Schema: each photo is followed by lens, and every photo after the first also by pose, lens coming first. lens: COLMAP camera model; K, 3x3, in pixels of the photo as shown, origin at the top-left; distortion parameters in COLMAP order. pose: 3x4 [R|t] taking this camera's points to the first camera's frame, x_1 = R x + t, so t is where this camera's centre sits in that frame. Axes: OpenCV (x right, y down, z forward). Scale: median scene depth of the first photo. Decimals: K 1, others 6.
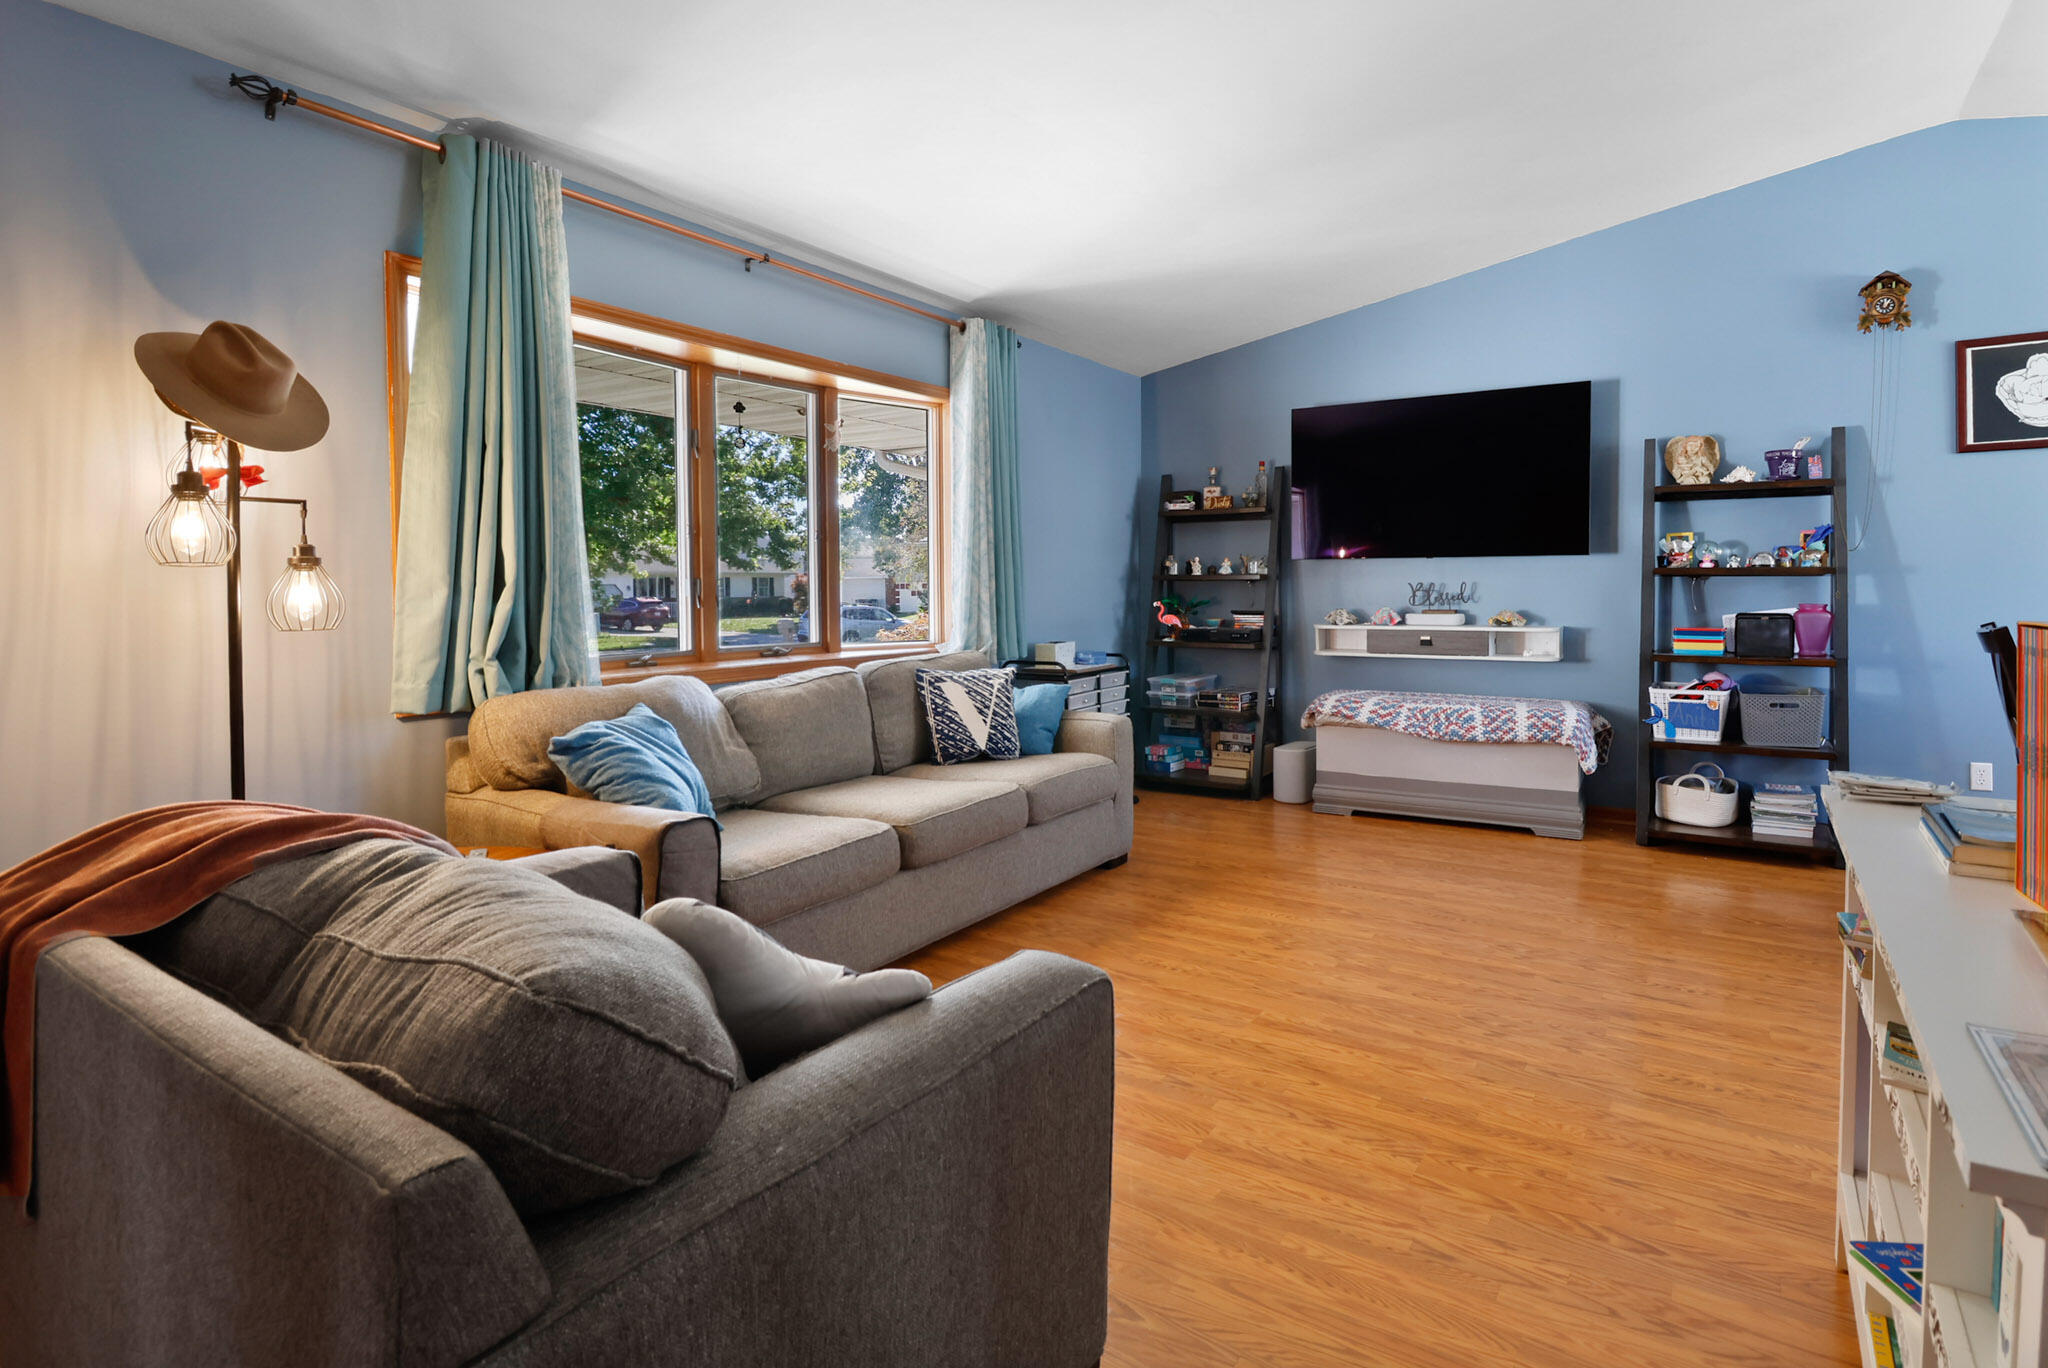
lens RADIAL K [[1005.8, 0, 1028.8], [0, 1005.8, 604.5], [0, 0, 1]] dist [0.000110, -0.012895]
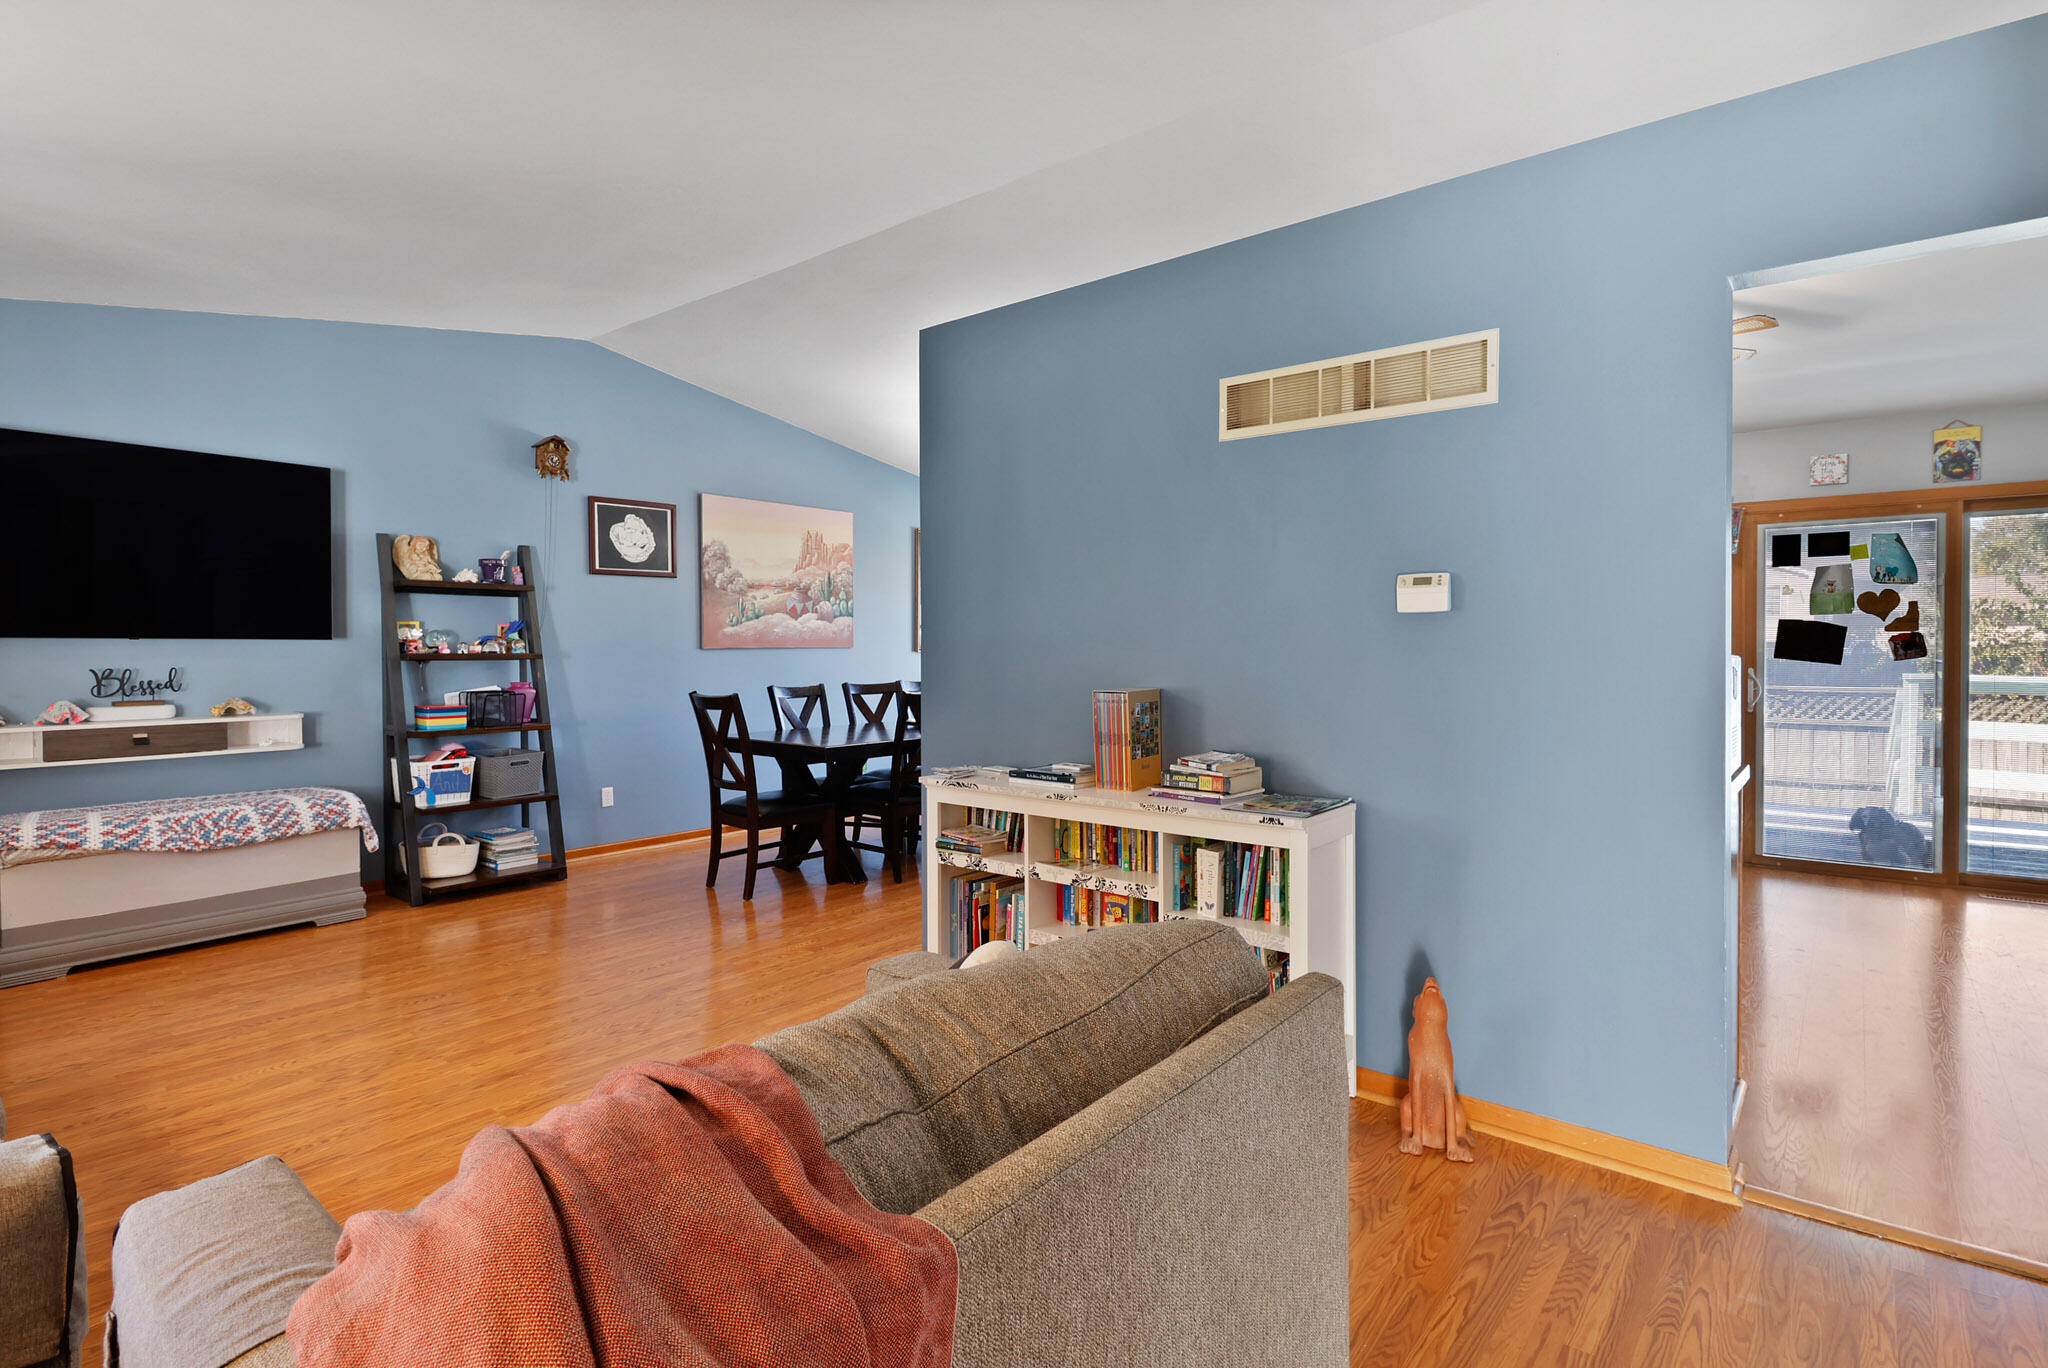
lens RADIAL K [[994.8, 0, 1043.7], [0, 994.8, 662.0], [0, 0, 1]] dist [0.000286, -0.000240]
pose [[0.094981, -0.007751, 0.995449, -0.398586], [0.021935, 0.999743, 0.005692, -0.018214], [-0.995237, 0.021295, 0.095126, 0.202607]]
